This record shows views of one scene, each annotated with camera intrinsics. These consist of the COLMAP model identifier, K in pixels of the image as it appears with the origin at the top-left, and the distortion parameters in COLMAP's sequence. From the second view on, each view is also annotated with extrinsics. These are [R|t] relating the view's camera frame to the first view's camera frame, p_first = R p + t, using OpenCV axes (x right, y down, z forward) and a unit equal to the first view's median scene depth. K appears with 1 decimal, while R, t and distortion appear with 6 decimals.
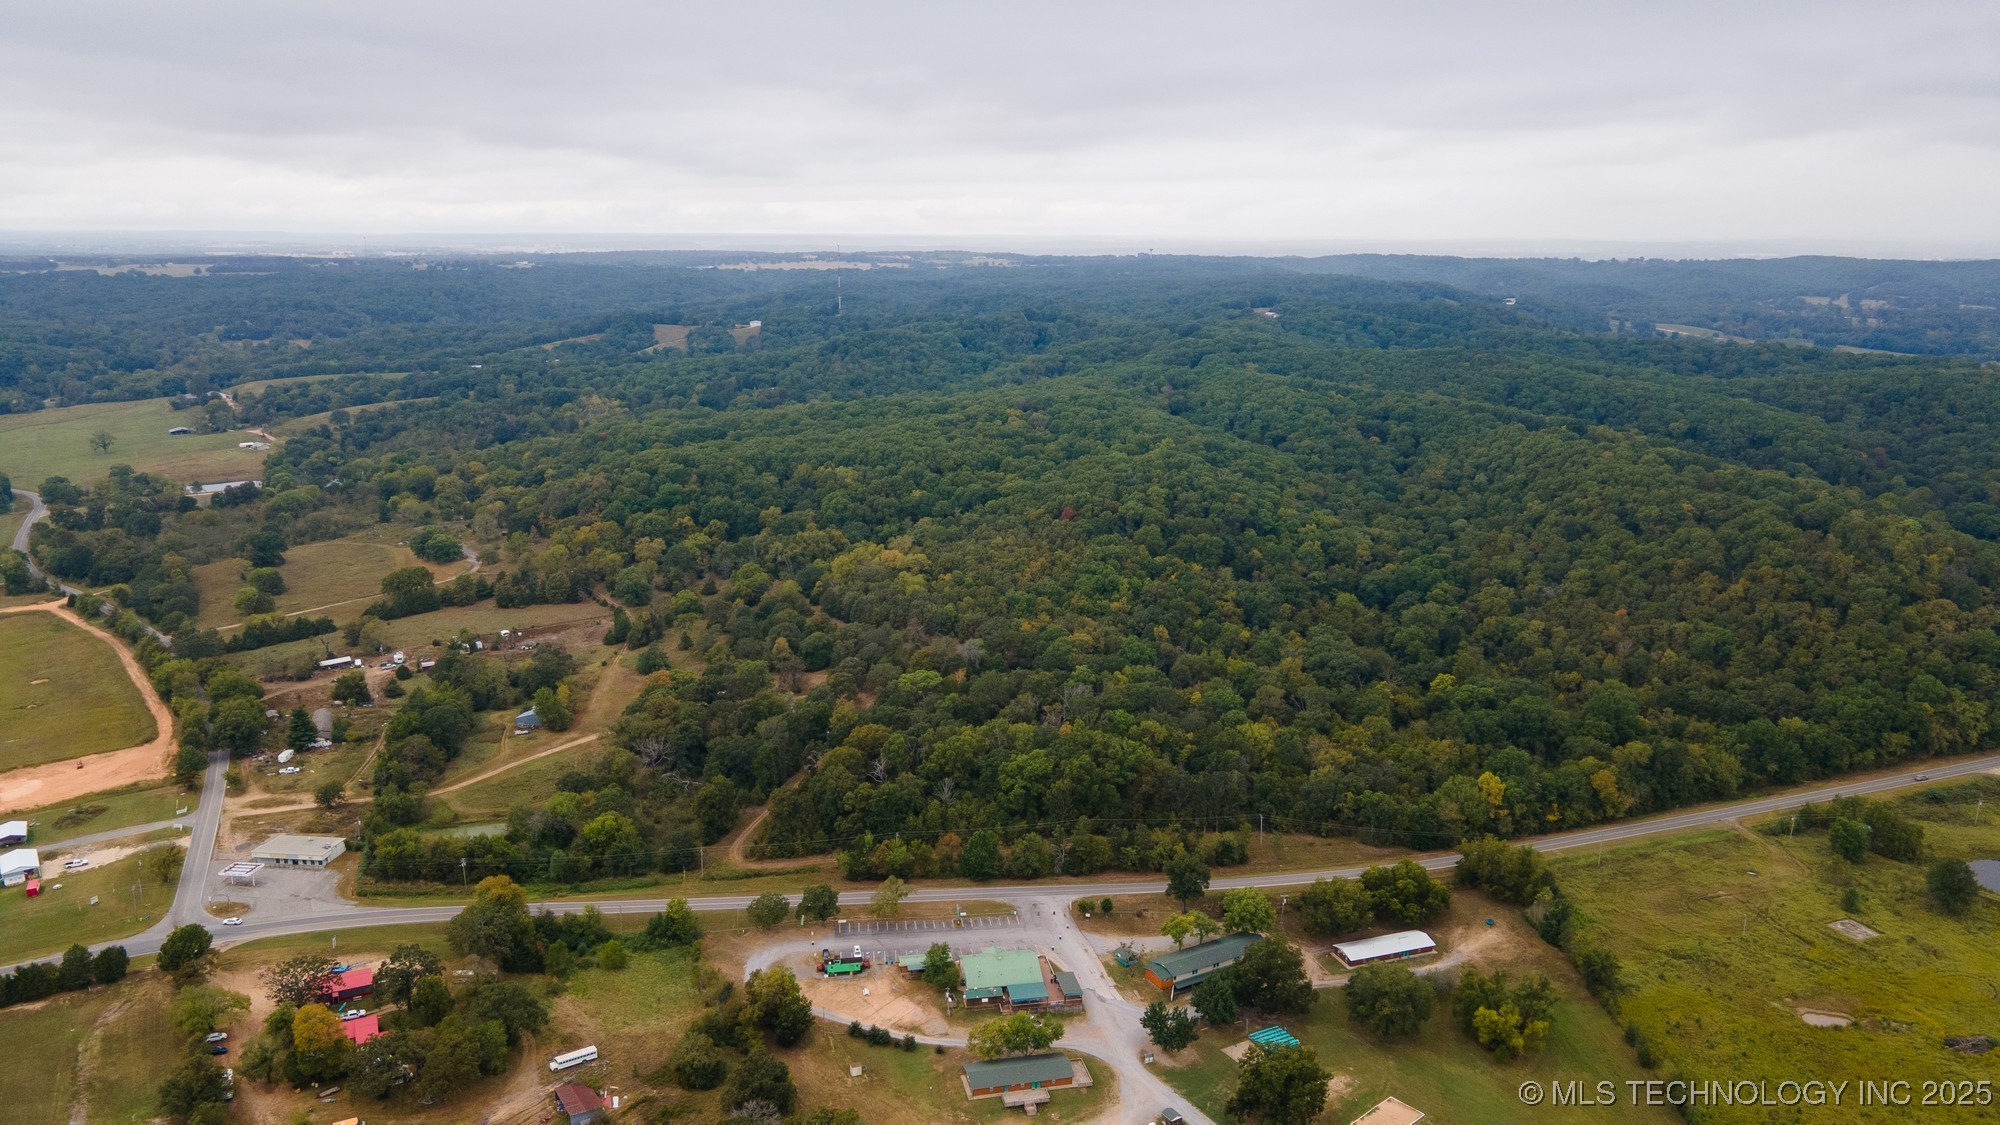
lens RADIAL K [[1463.4, 0, 1004.9], [0, 1463.4, 555.1], [0, 0, 1]] dist [0.020319, 0.044586]
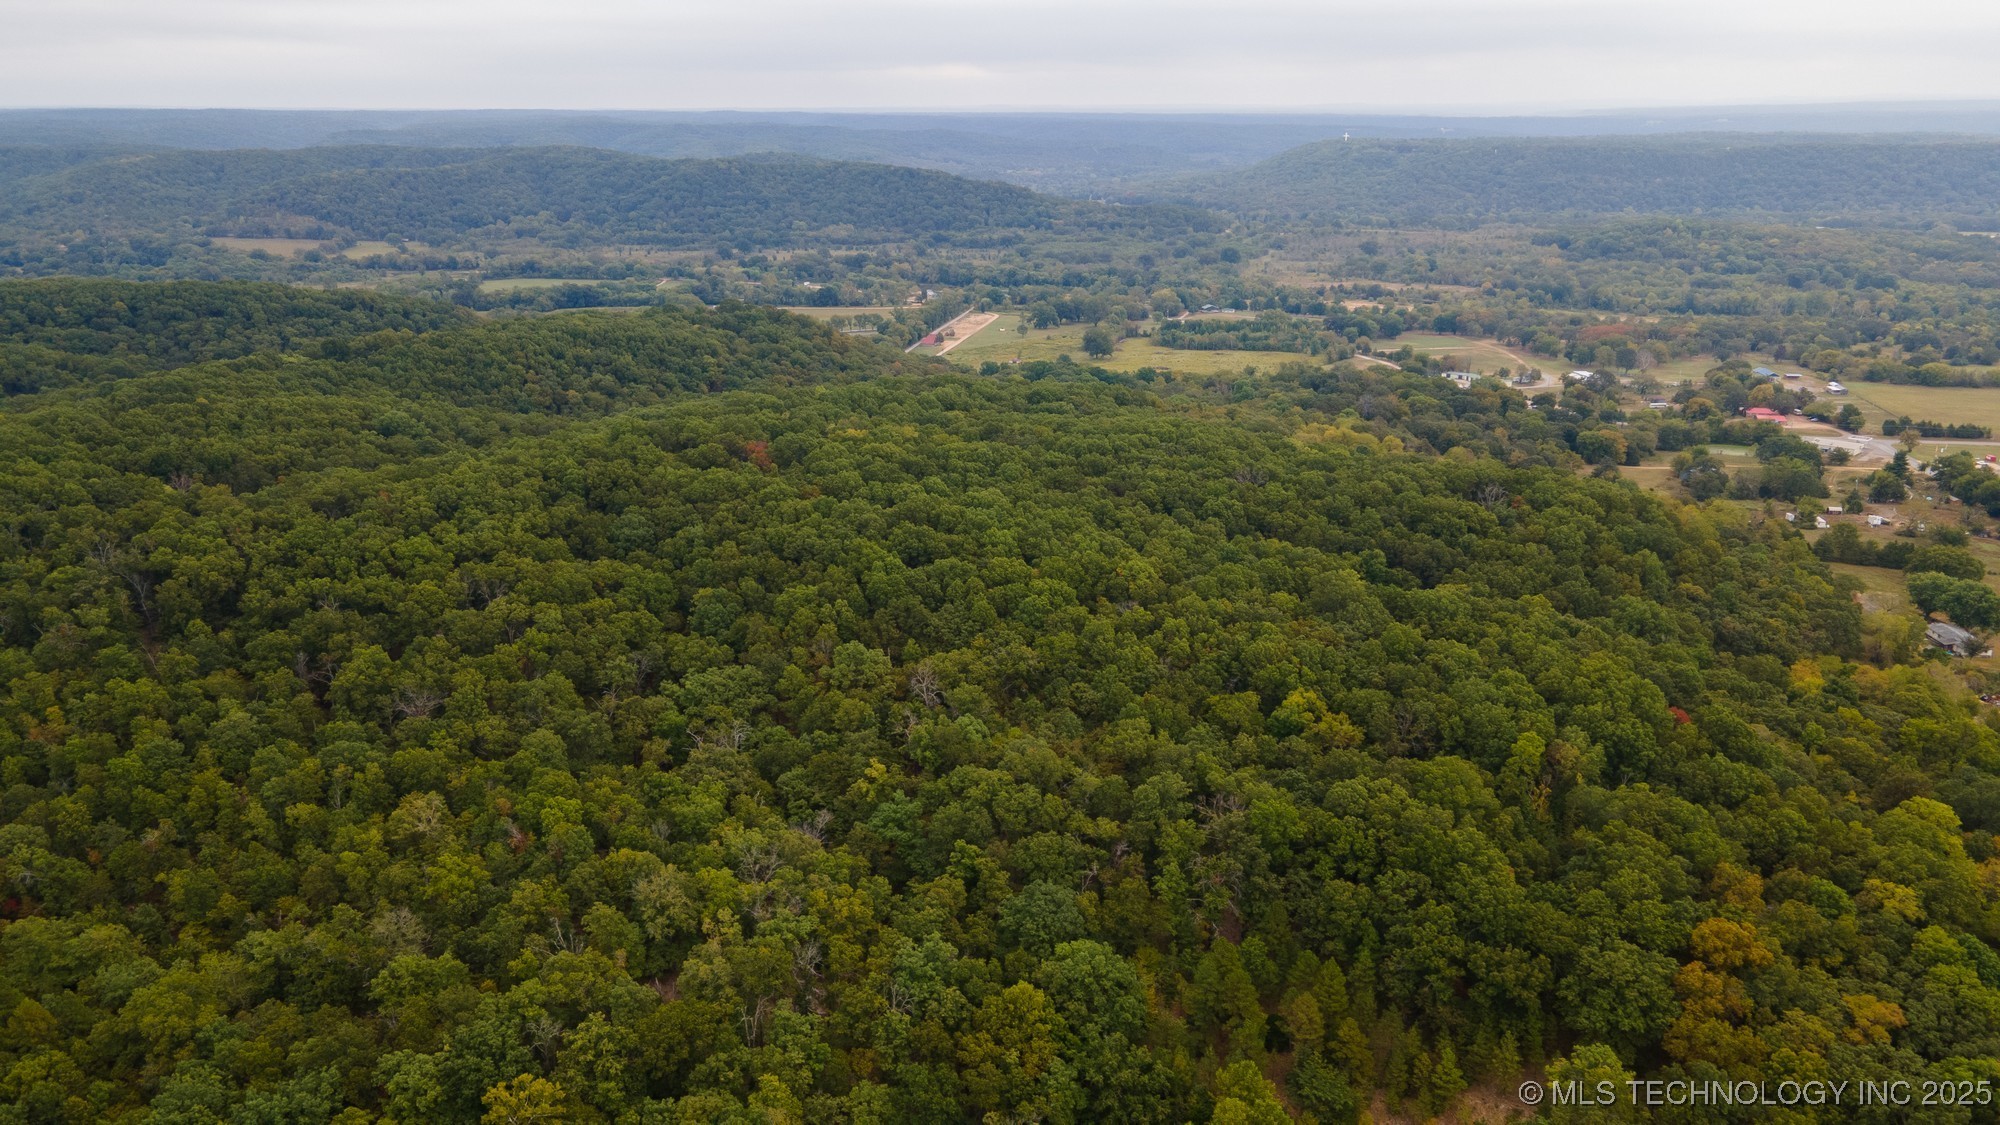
lens RADIAL K [[1463.4, 0, 1000.1], [0, 1463.4, 559.9], [0, 0, 1]] dist [0.020319, 0.044586]
pose [[-0.791589, -0.182244, 0.583244, -0.529357], [0.136576, 0.877574, 0.459576, -0.441022], [-0.595595, 0.443452, -0.669788, 2.022366]]
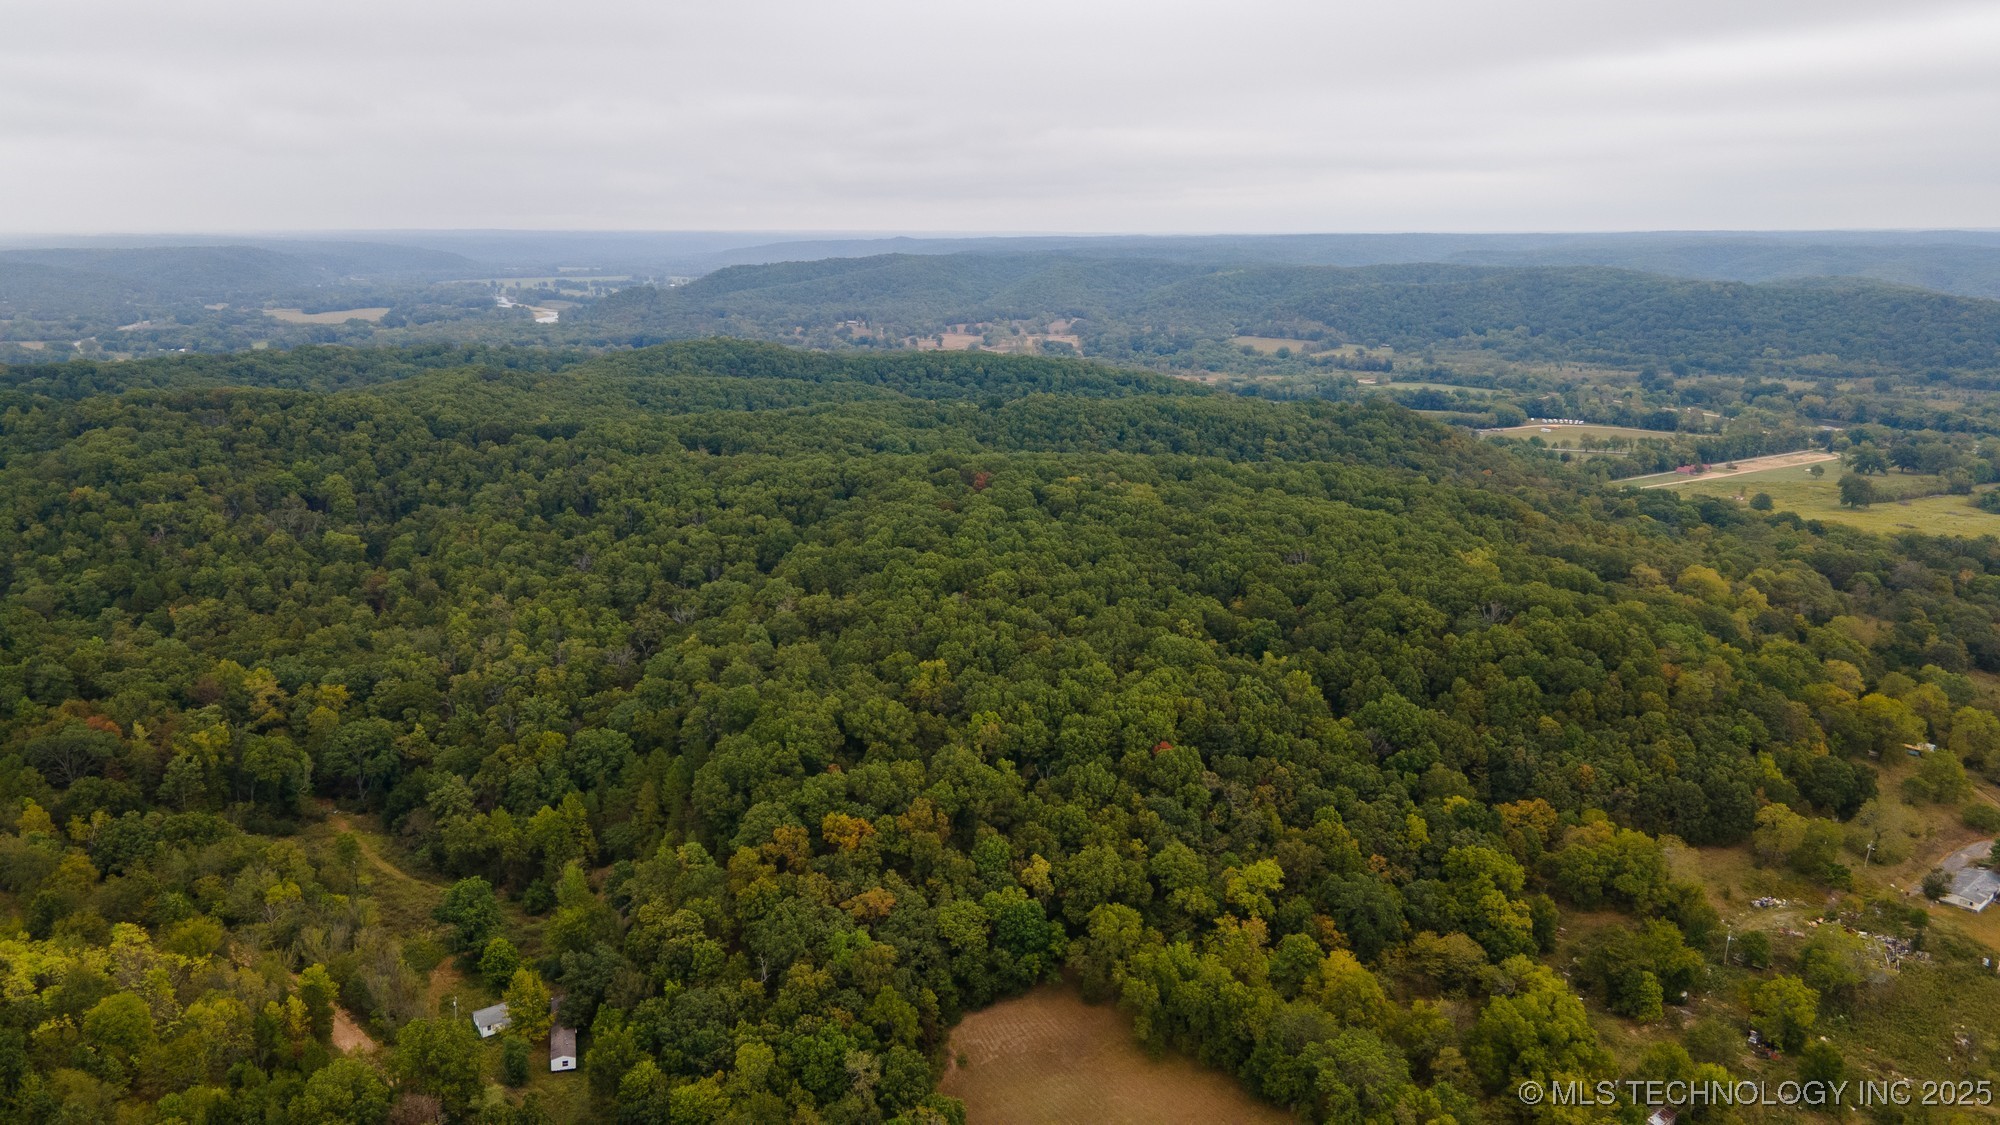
lens RADIAL K [[1463.4, 0, 1001.4], [0, 1463.4, 557.2], [0, 0, 1]] dist [0.020319, 0.044586]
pose [[-0.141914, -0.221583, 0.964760, -0.968237], [0.218132, 0.943665, 0.248825, -0.360493], [-0.965546, 0.245757, -0.085585, 1.659166]]
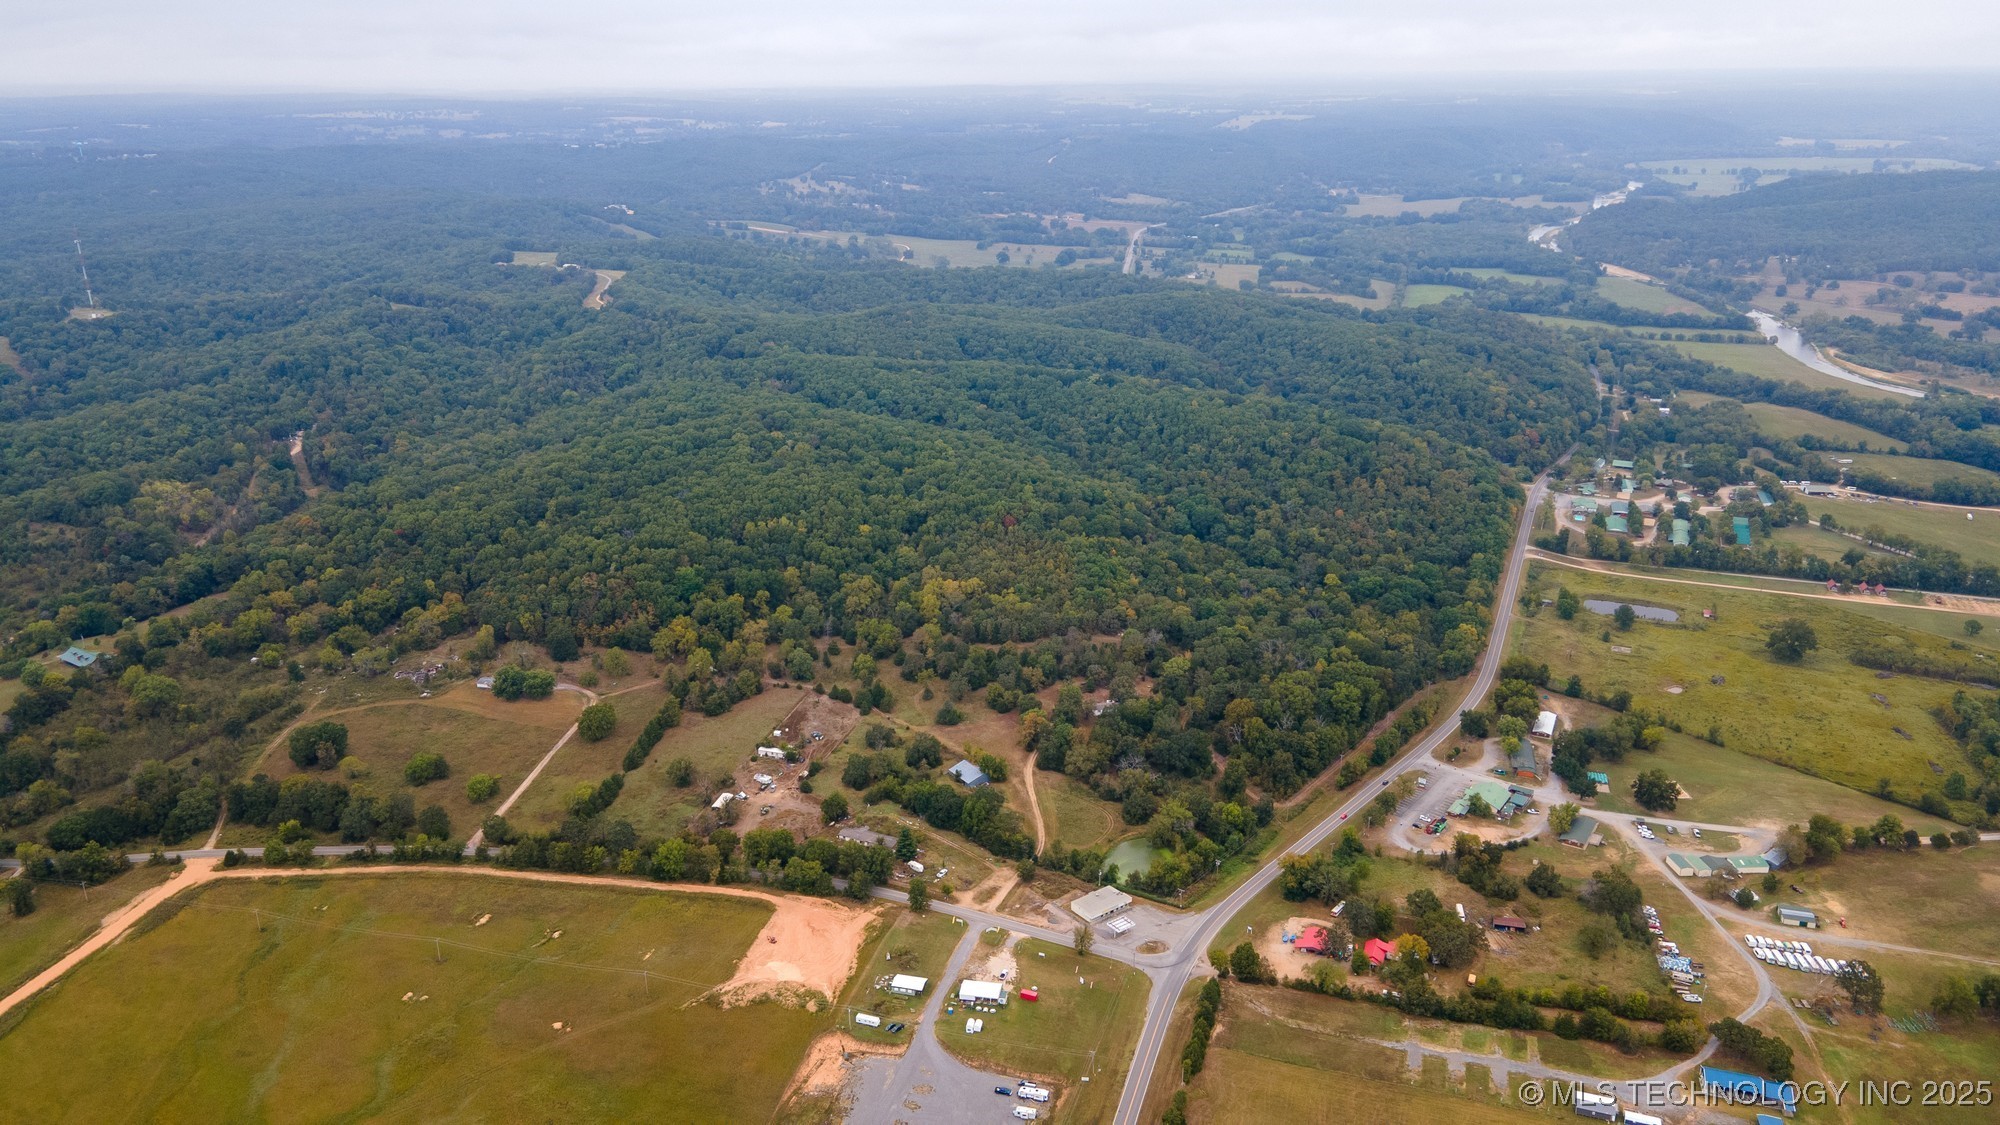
lens RADIAL K [[1463.4, 0, 1002.7], [0, 1463.4, 561.8], [0, 0, 1]] dist [0.020319, 0.044586]
pose [[0.711167, -0.231704, 0.663743, -0.989020], [0.158169, 0.972655, 0.170072, -0.254791], [-0.684999, -0.015966, 0.728369, 0.057860]]
